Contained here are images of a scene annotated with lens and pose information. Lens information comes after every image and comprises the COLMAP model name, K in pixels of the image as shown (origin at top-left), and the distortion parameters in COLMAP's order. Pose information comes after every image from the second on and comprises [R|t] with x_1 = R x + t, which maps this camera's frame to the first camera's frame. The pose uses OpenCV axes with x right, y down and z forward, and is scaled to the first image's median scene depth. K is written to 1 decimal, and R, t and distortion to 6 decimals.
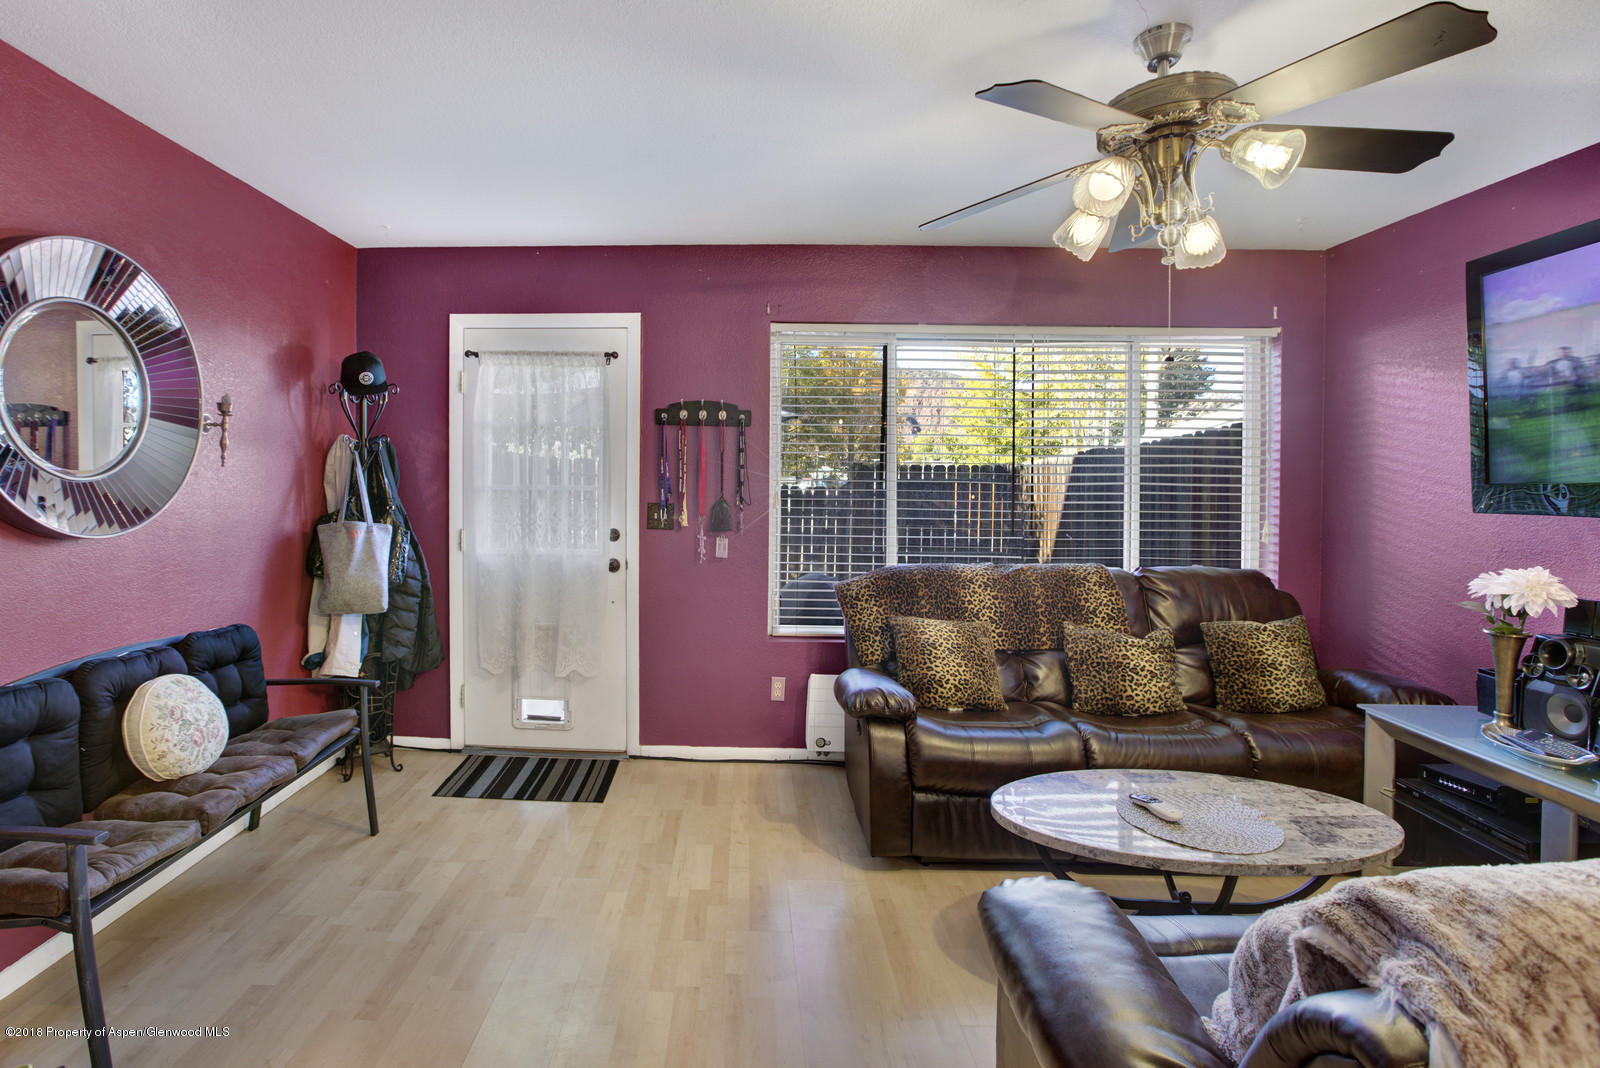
lens RADIAL K [[725.0, 0, 738.3], [0, 725.0, 488.6], [0, 0, 1]] dist [-0.032257, 0.006556]
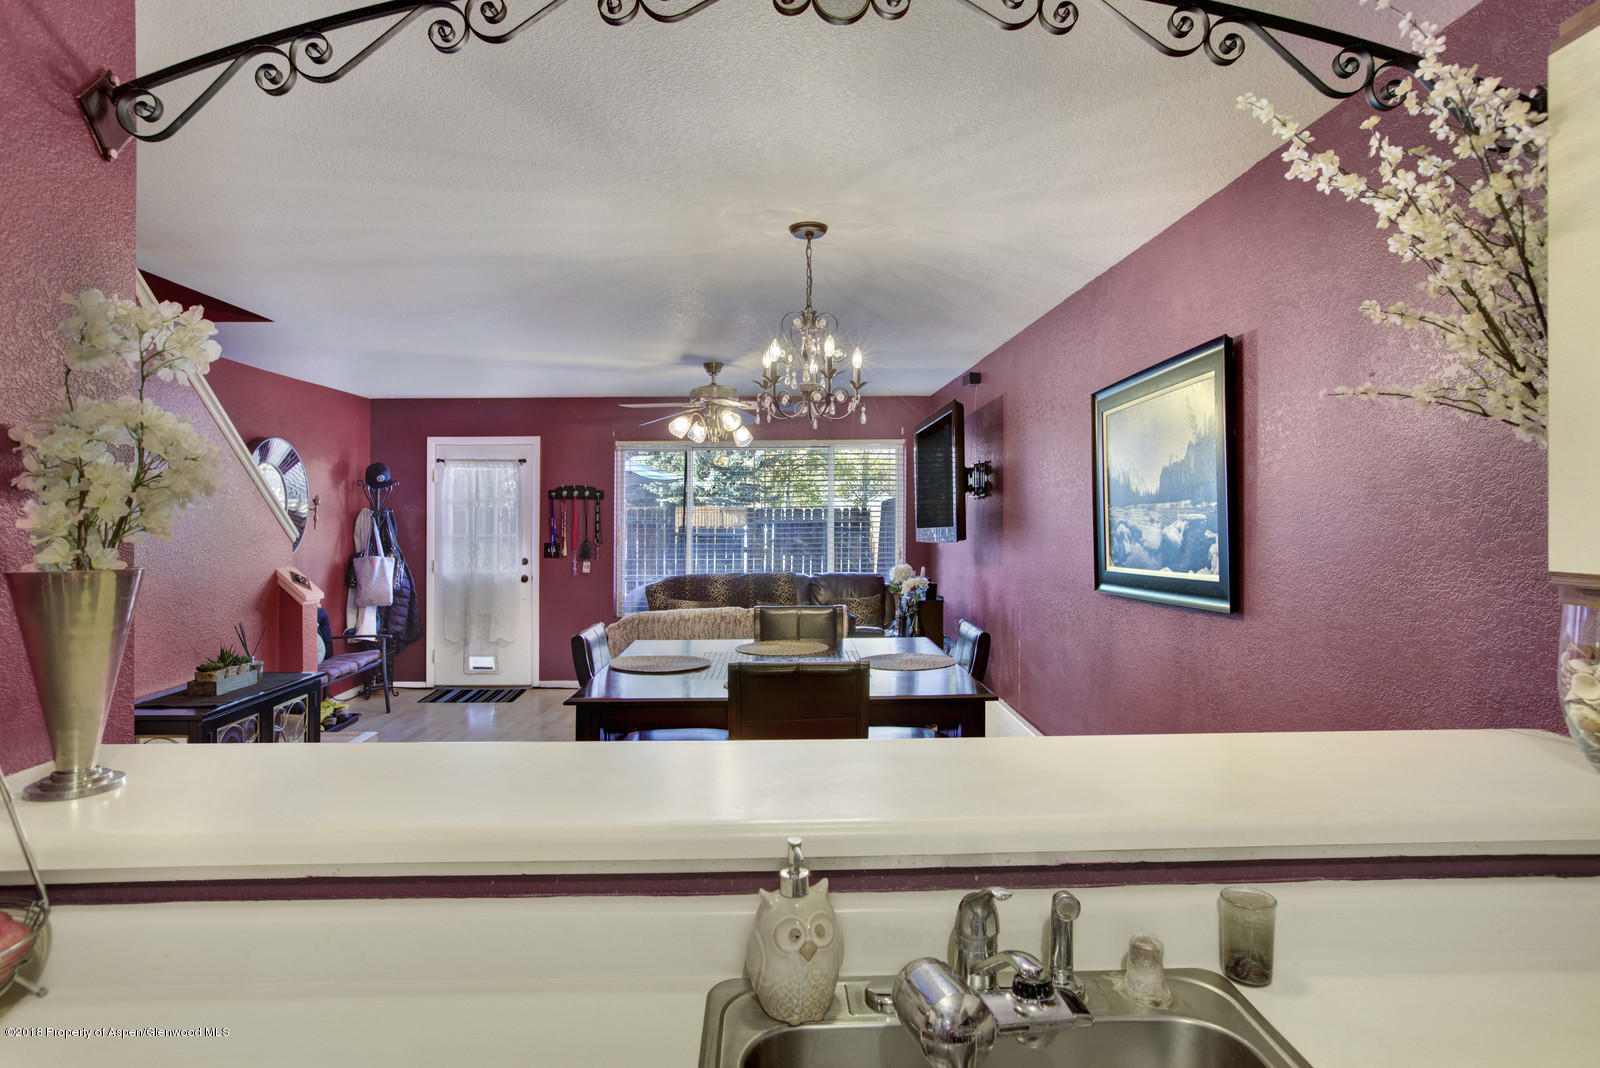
lens RADIAL K [[948.2, 0, 875.5], [0, 948.2, 481.3], [0, 0, 1]] dist [0.027499, 0.001416]
pose [[0.995548, -0.011255, 0.093577, 0.480611], [0.015059, 0.999084, -0.040049, -0.026487], [-0.093041, 0.041280, 0.994806, -1.446580]]
